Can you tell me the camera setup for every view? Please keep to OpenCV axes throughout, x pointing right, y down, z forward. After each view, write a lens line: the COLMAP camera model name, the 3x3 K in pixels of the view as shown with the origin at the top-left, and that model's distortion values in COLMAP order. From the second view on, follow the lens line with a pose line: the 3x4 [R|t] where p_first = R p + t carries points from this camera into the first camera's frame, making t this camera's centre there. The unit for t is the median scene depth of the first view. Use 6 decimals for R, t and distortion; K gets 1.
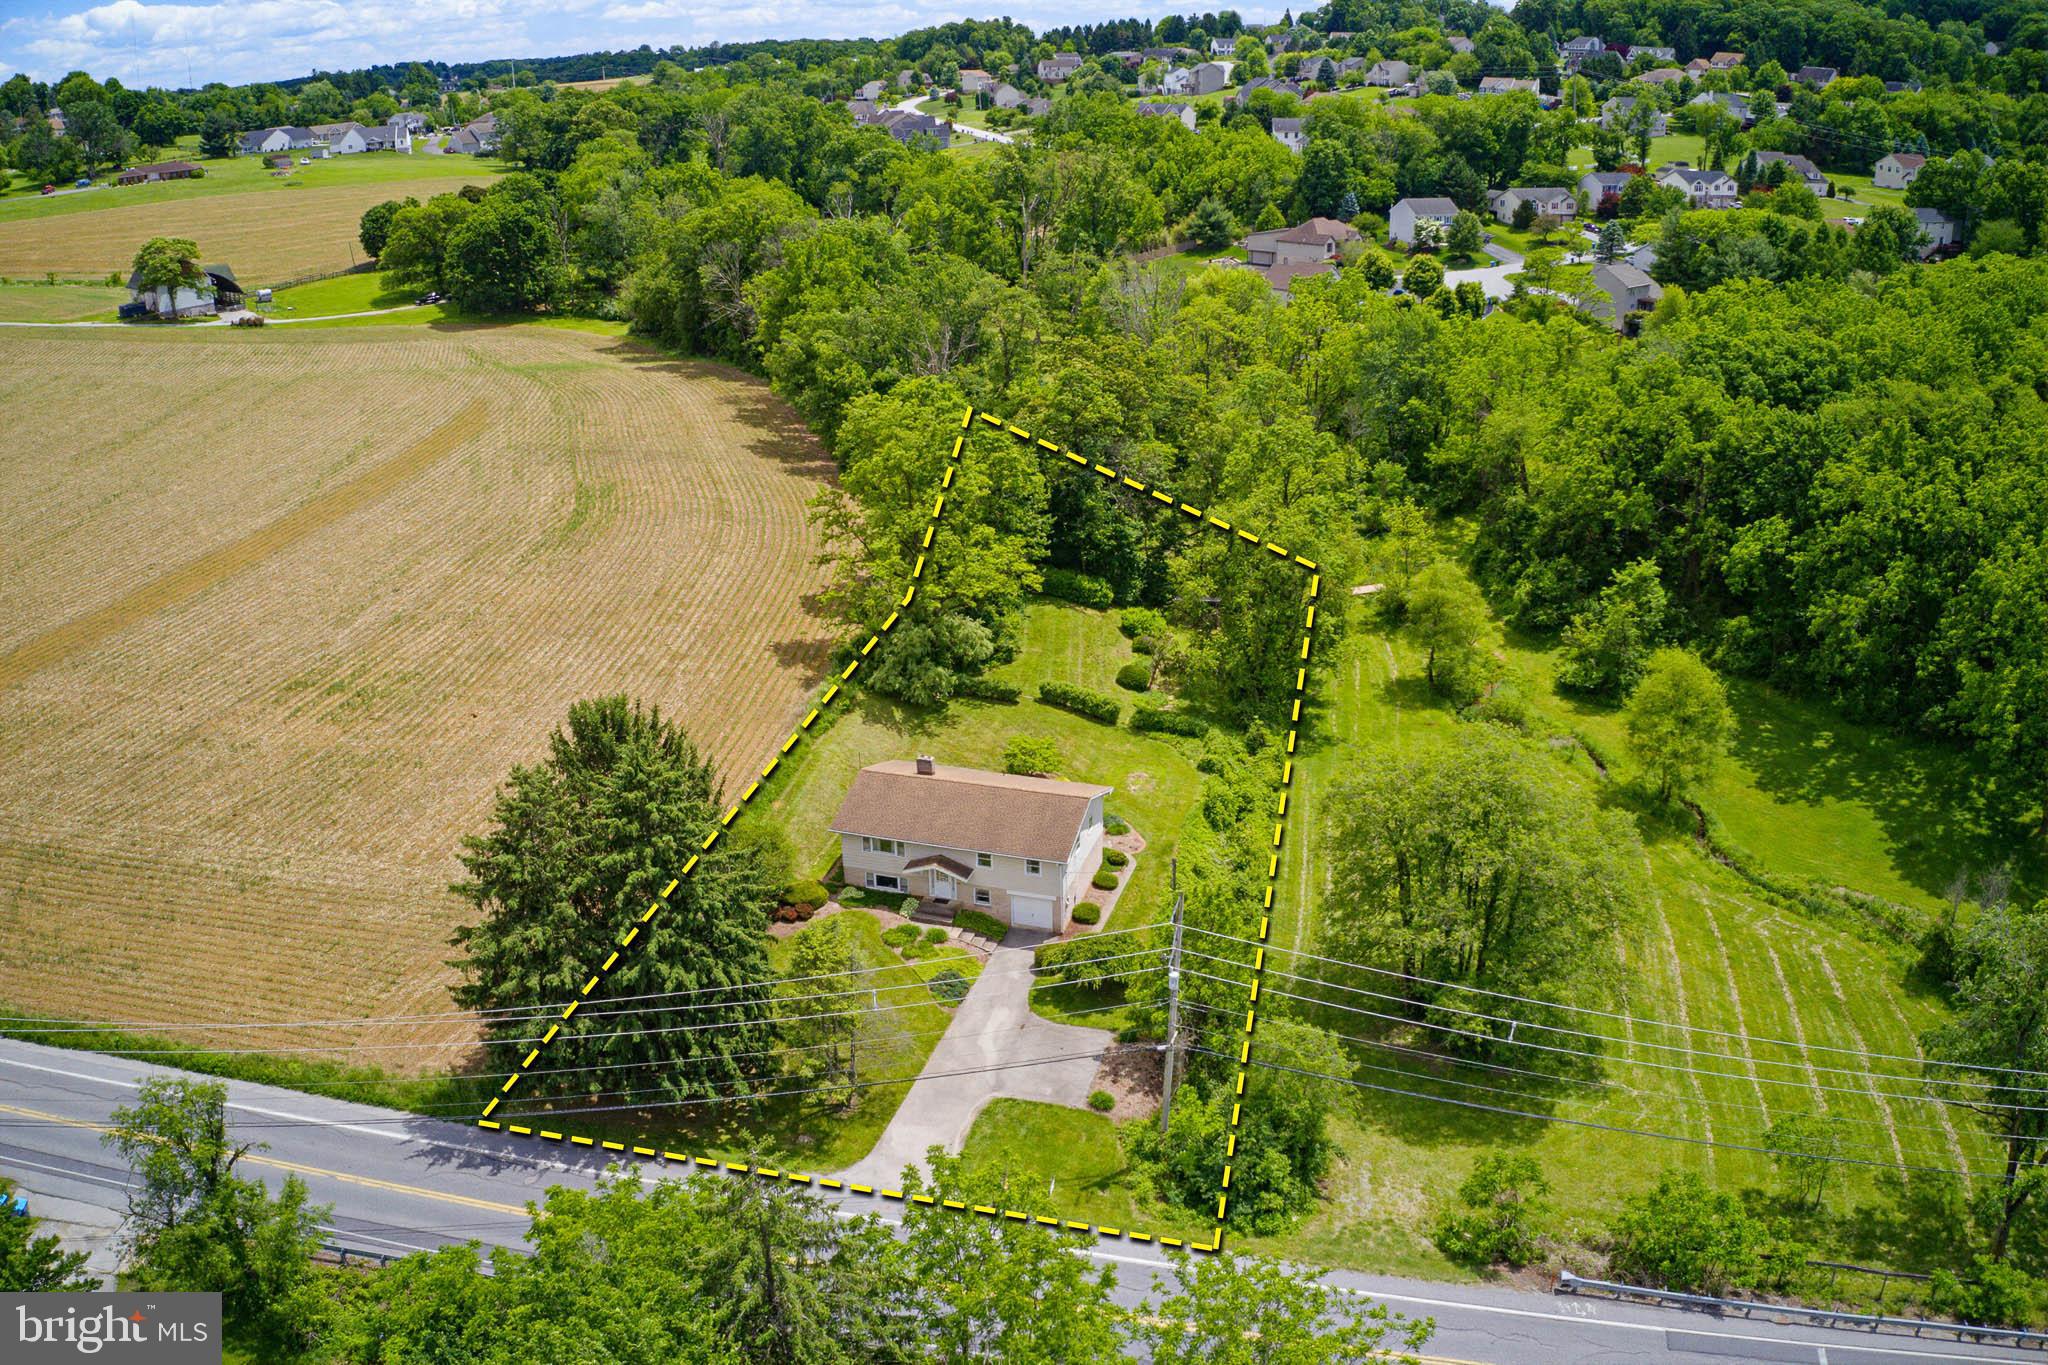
lens RADIAL K [[1598.9, 0, 1022.7], [0, 1598.9, 681.8], [0, 0, 1]] dist [-0.192376, 0.020658]
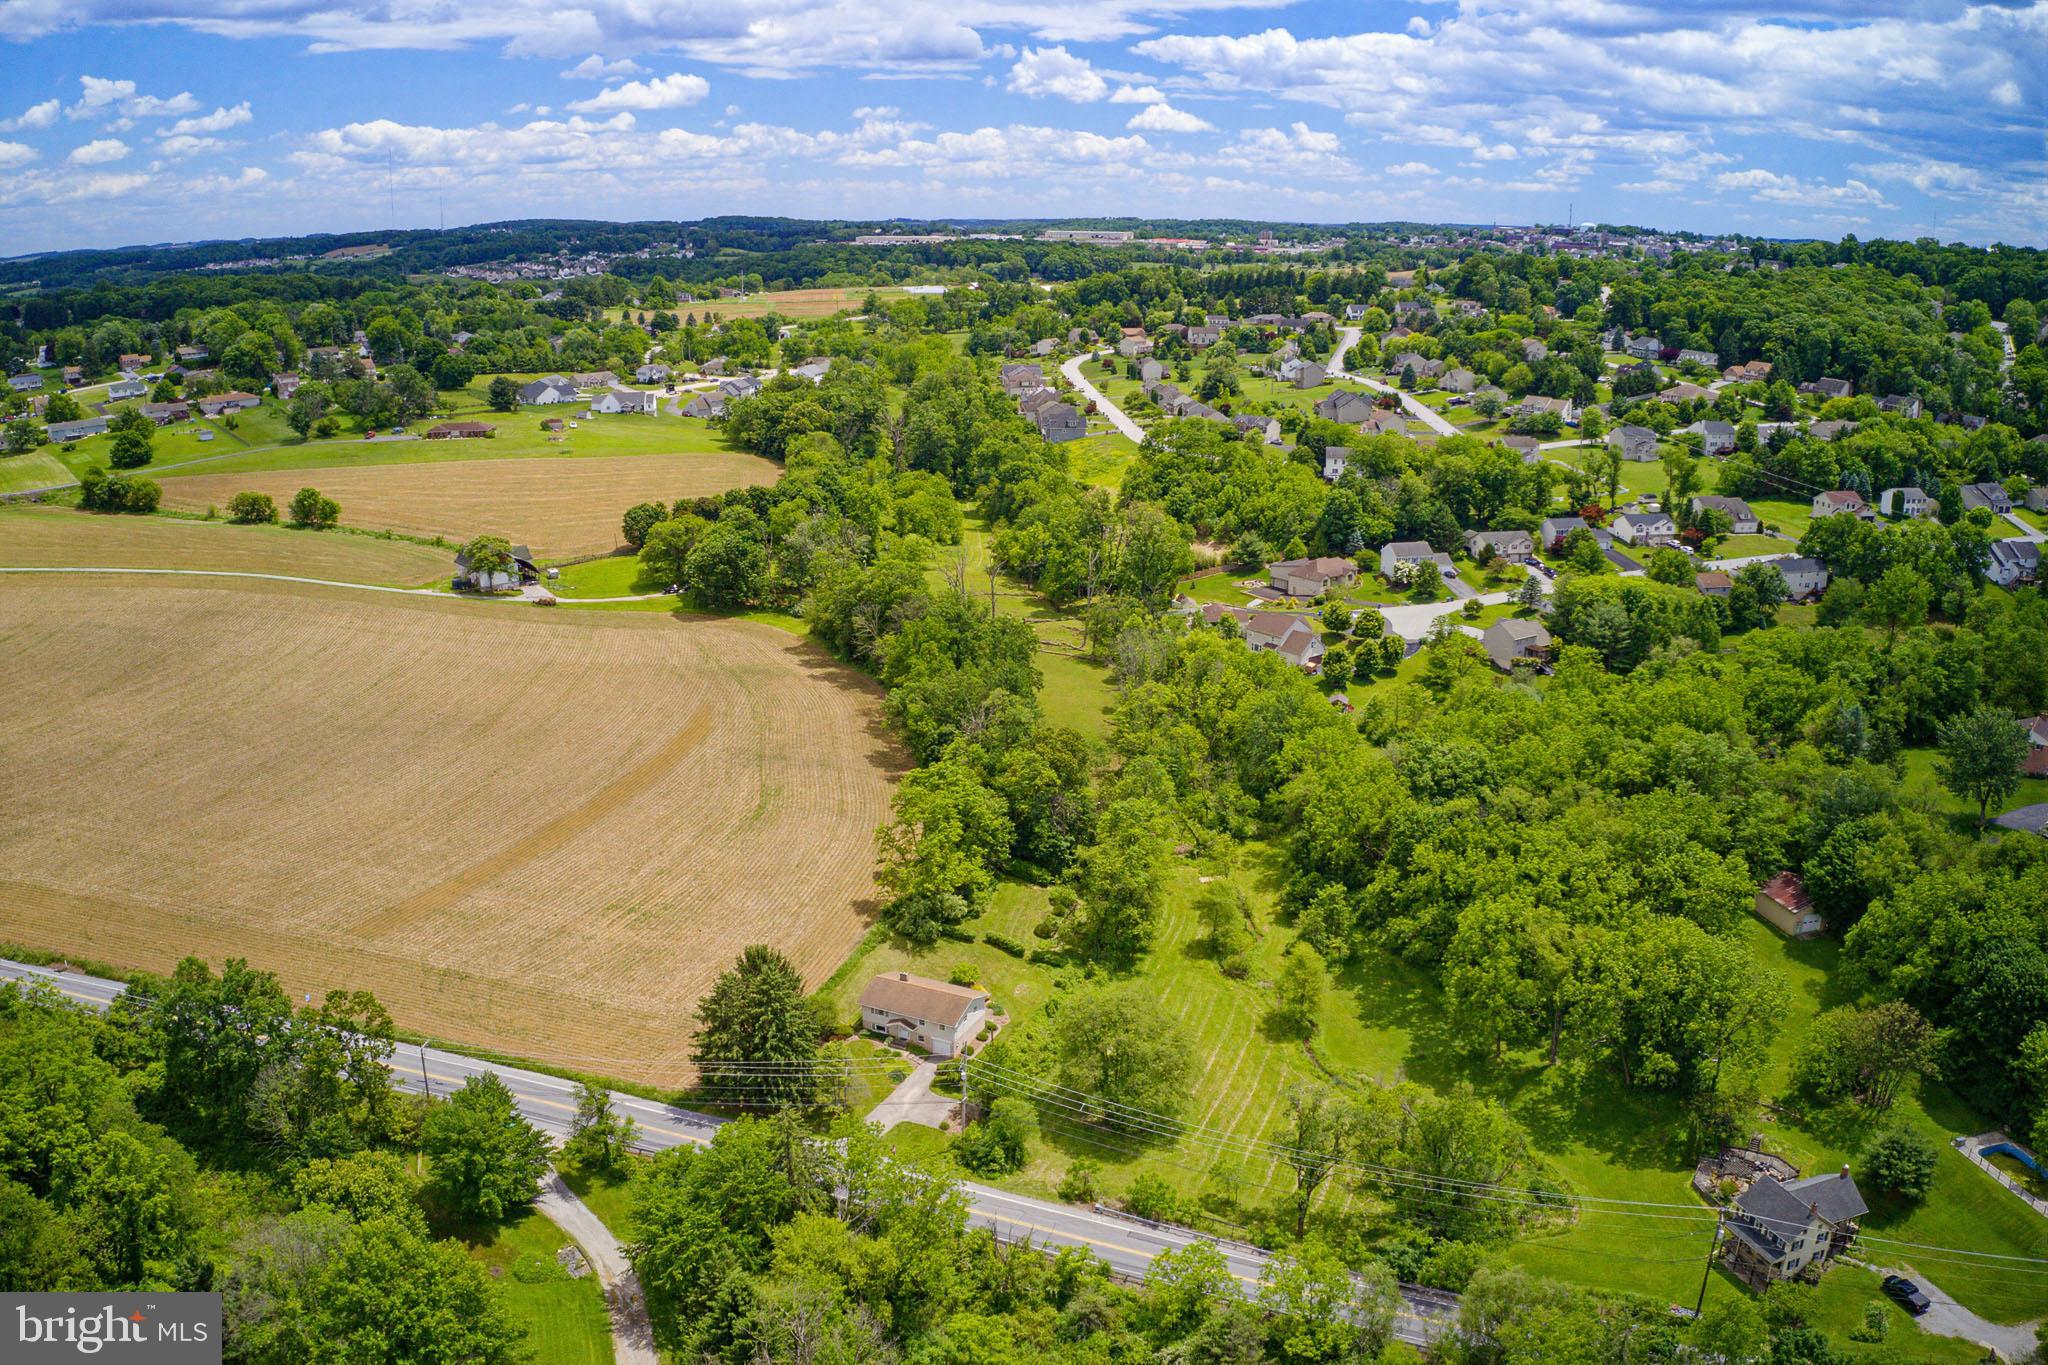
lens RADIAL K [[1598.9, 0, 1020.6], [0, 1598.9, 683.7], [0, 0, 1]] dist [-0.192376, 0.020658]
pose [[0.990805, 0.057058, -0.122679, 0.266584], [-0.068233, 0.993700, -0.088907, -0.128143], [0.116833, 0.096460, 0.988456, -0.911103]]
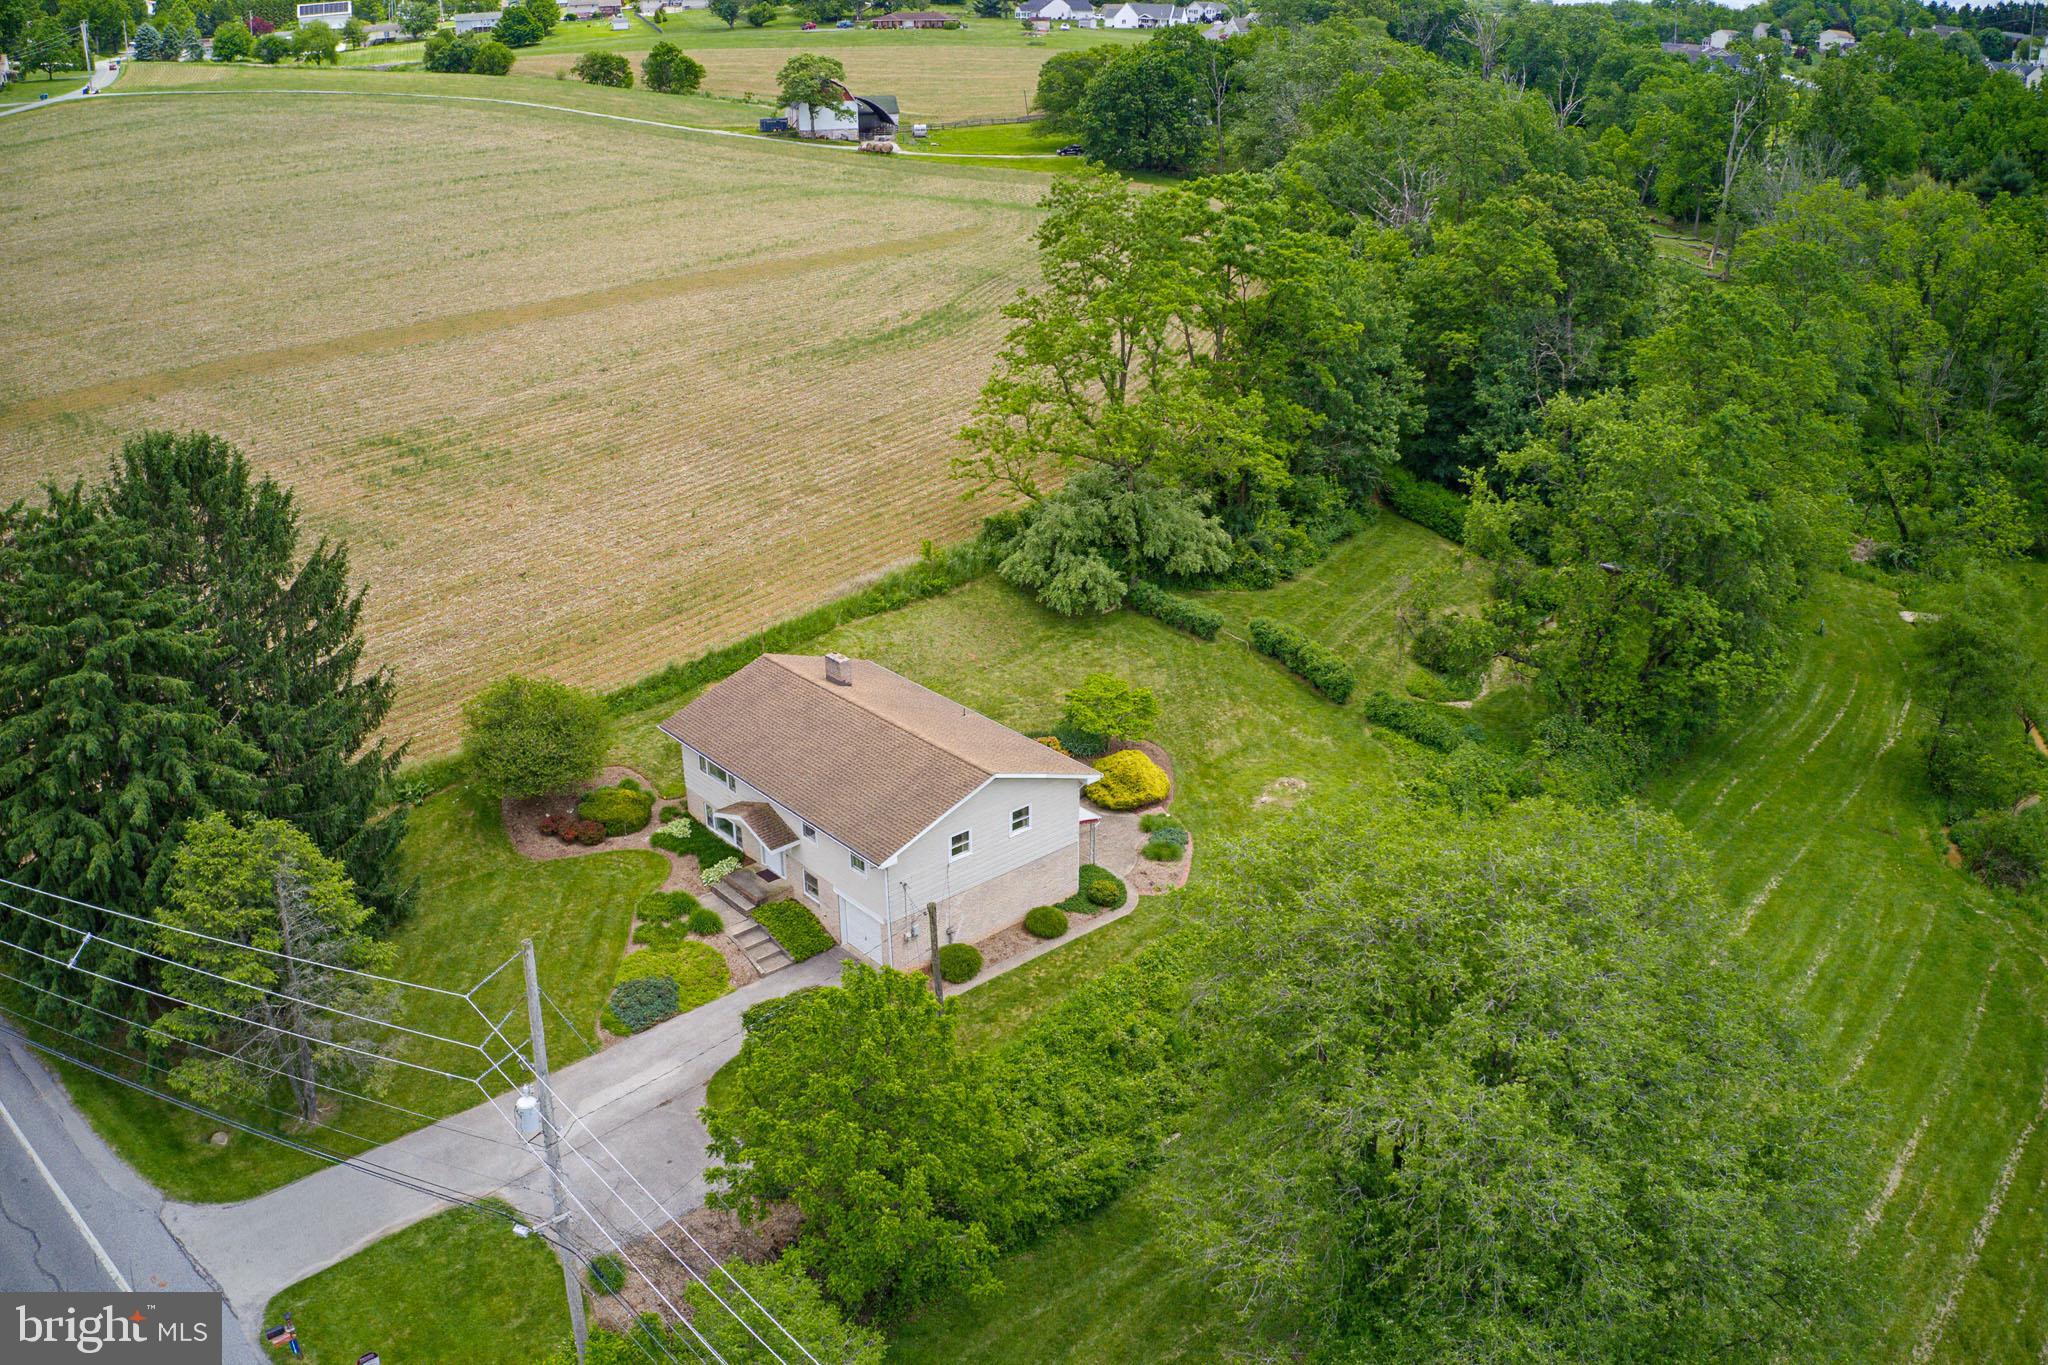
lens RADIAL K [[1598.9, 0, 1009.0], [0, 1598.9, 684.6], [0, 0, 1]] dist [-0.192376, 0.020658]
pose [[0.852724, 0.217795, -0.474792, 0.238978], [-0.203078, 0.975654, 0.082821, -0.006644], [0.481271, 0.025797, 0.876192, 0.368044]]
